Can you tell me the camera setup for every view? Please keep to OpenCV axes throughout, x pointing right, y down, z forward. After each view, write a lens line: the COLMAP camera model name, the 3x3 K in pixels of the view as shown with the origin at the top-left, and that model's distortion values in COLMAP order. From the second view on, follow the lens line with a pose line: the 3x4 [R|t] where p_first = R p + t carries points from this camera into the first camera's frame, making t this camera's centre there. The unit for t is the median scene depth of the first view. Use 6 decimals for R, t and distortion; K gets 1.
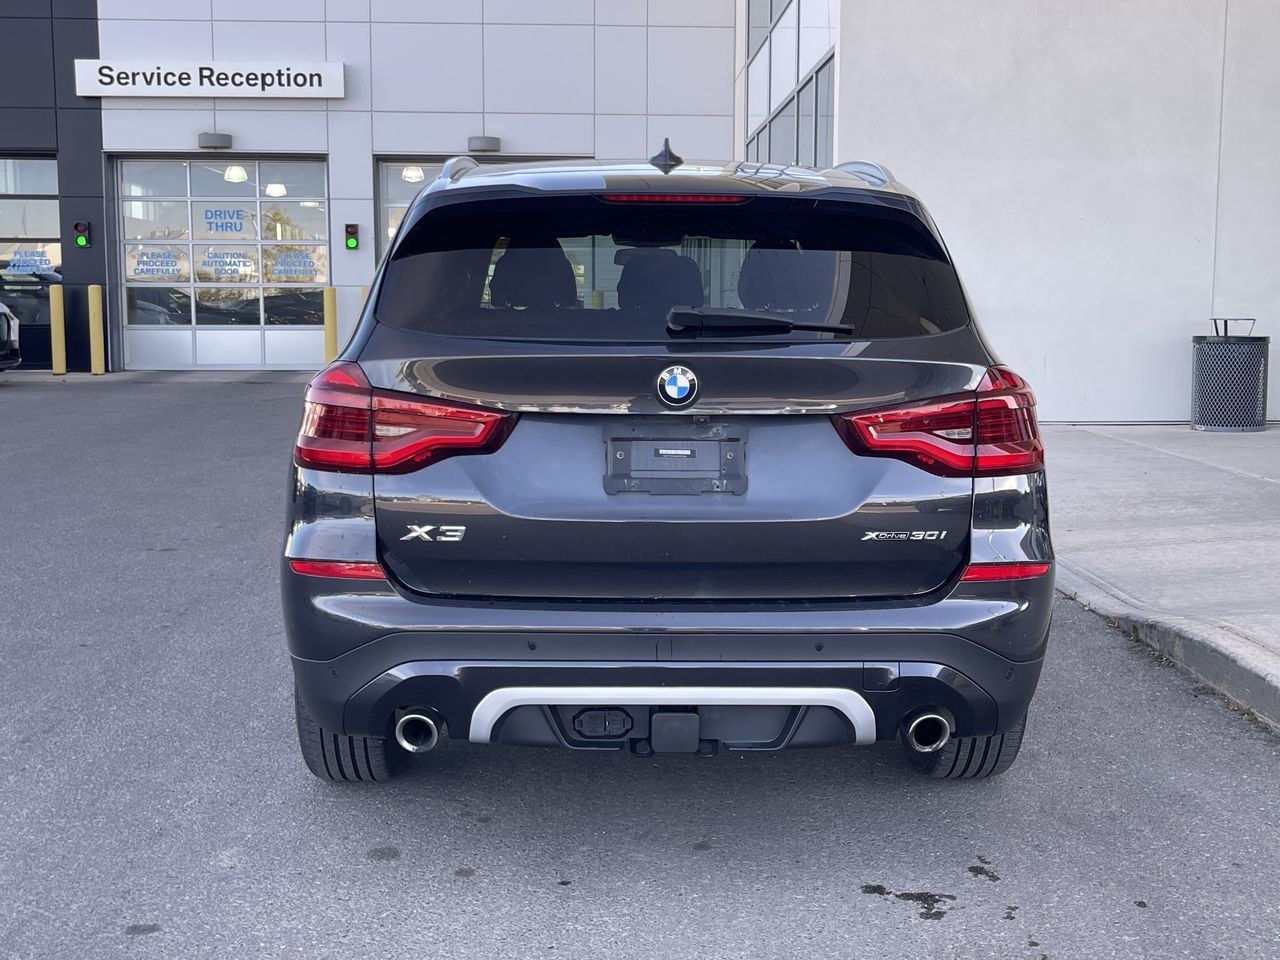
lens RADIAL K [[1553.0, 0, 651.7], [0, 1553.0, 487.4], [0, 0, 1]] dist [0.026399, 0.000000]
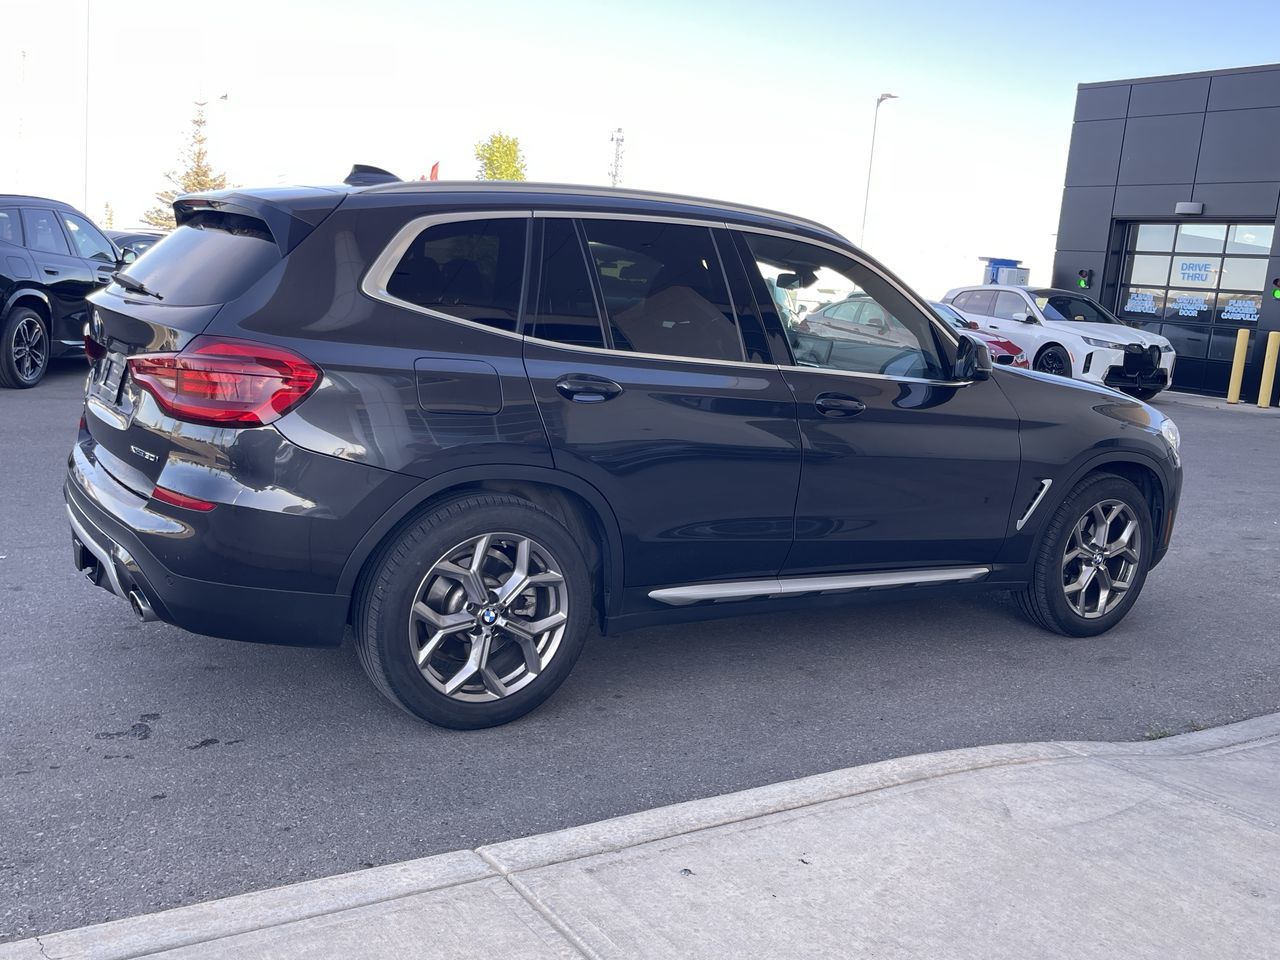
lens RADIAL K [[1214.8, 0, 664.6], [0, 1214.8, 495.7], [0, 0, 1]] dist [0.030065, 0.000000]
pose [[0.528131, 0.189901, -0.827656, 1.137182], [-0.187384, 0.976709, 0.104529, -0.113434], [0.828230, 0.099884, 0.551415, 0.720491]]
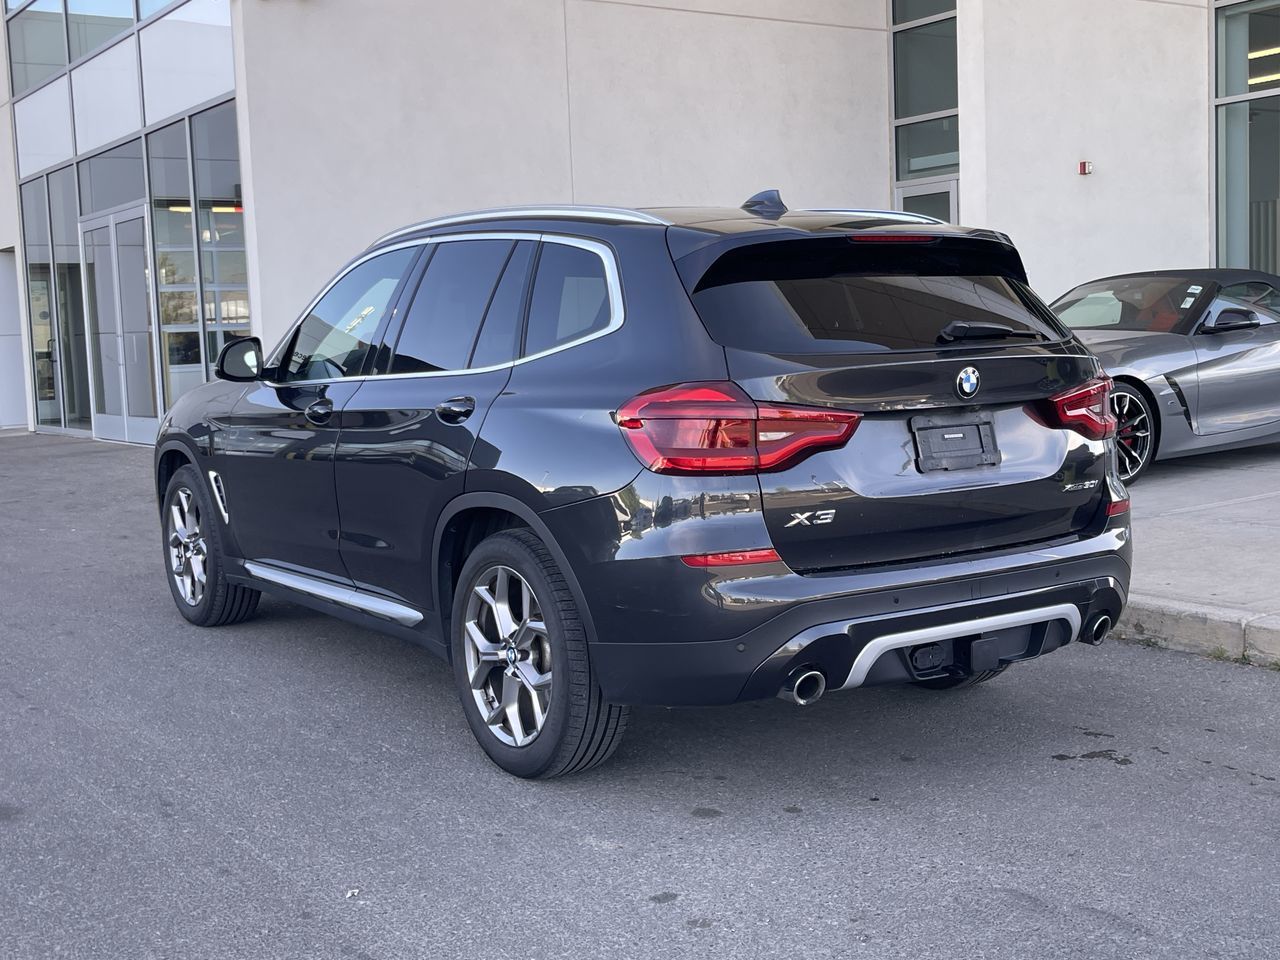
lens RADIAL K [[1553.0, 0, 623.2], [0, 1553.0, 479.1], [0, 0, 1]] dist [0.026399, 0.000000]
pose [[0.848716, -0.087744, 0.521520, -0.790621], [0.103232, 0.994657, -0.000651, -0.013089], [-0.518676, 0.054390, 0.853239, 0.048835]]
